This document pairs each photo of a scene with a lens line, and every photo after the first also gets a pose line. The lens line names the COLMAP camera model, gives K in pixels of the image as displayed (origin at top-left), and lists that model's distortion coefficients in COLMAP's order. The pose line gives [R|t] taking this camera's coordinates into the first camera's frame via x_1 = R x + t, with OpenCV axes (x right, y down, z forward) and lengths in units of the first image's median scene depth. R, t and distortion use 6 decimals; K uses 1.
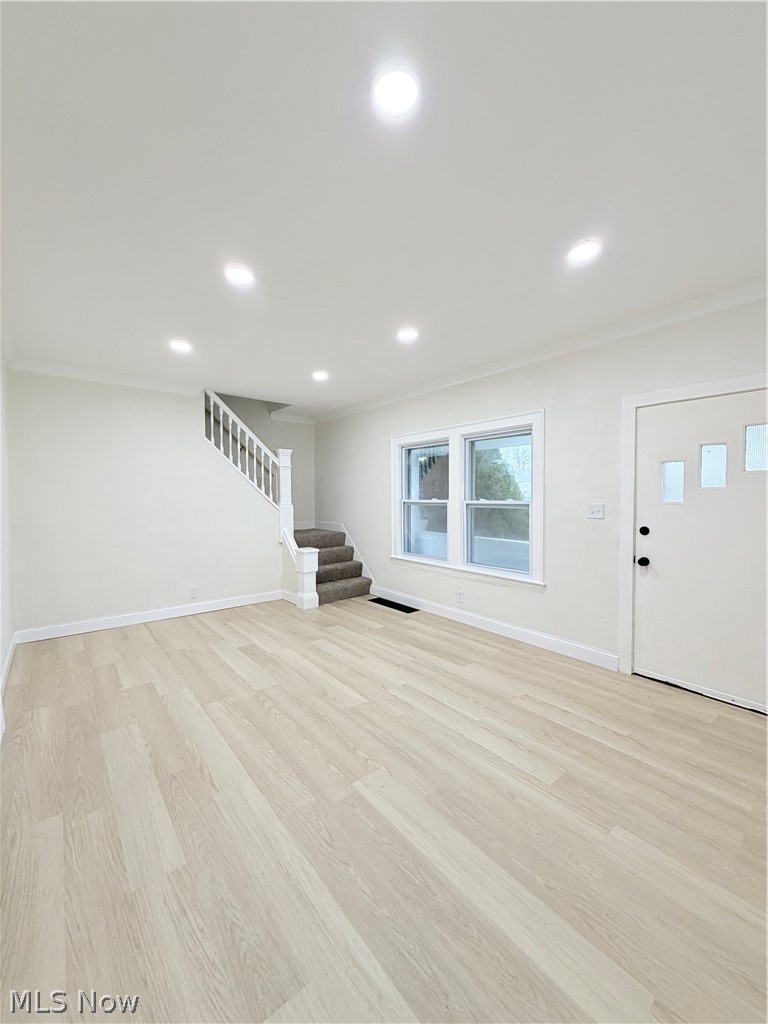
lens RADIAL K [[406.6, 0, 383.7], [0, 406.6, 512.3], [0, 0, 1]] dist [0.001884, -0.000494]
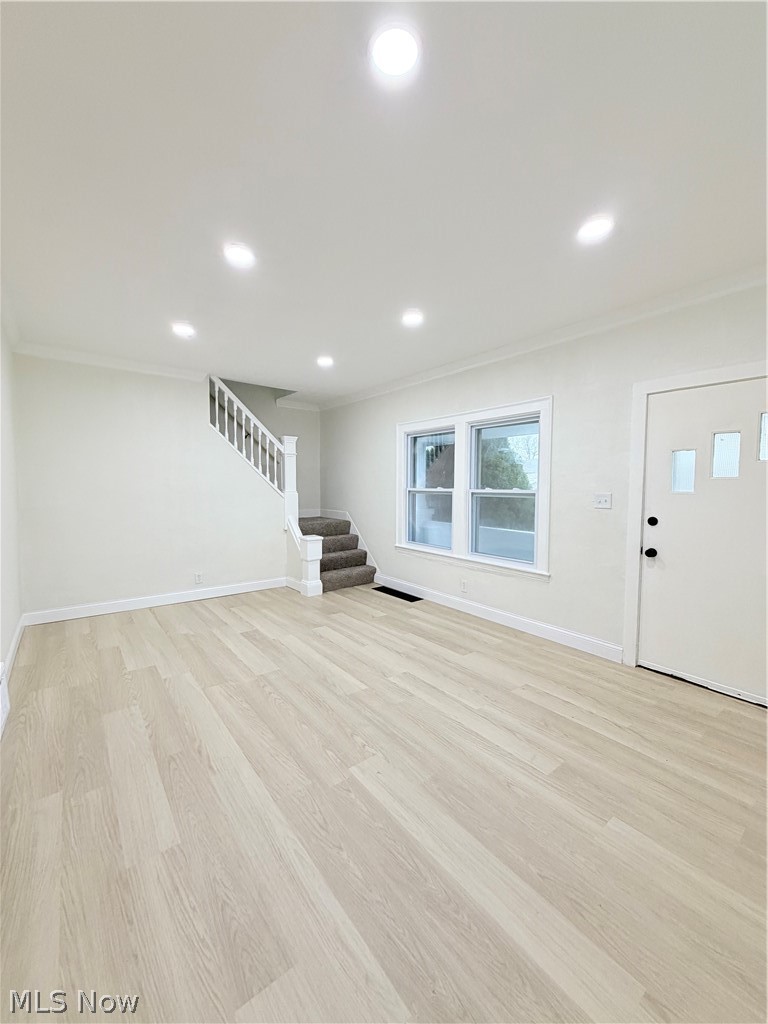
lens RADIAL K [[406.6, 0, 383.8], [0, 406.6, 511.9], [0, 0, 1]] dist [0.001884, -0.000494]
pose [[0.999743, 0.010968, -0.019819, 0.015655], [-0.010504, 0.999671, 0.023383, 0.007662], [0.020069, -0.023169, 0.999530, 0.011438]]
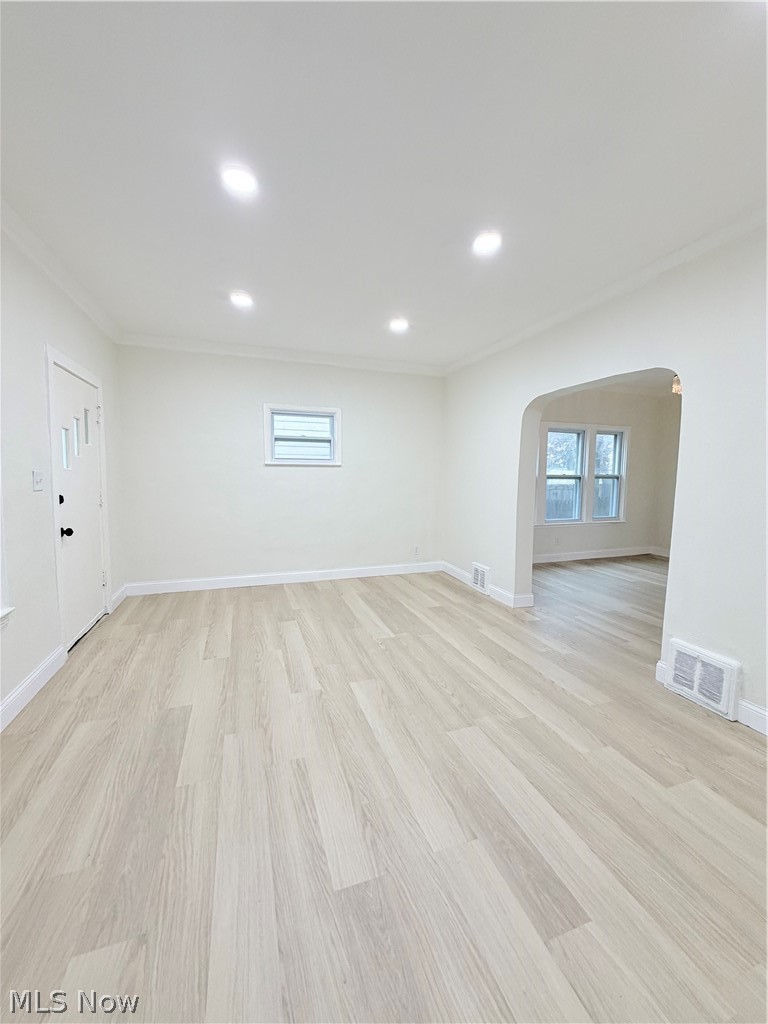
lens RADIAL K [[406.6, 0, 384.4], [0, 406.6, 508.7], [0, 0, 1]] dist [0.001884, -0.000494]
pose [[-0.941620, -0.039170, 0.334392, -0.401290], [0.003895, 0.991875, 0.127155, -0.053318], [-0.336656, 0.121034, -0.933817, 1.756483]]
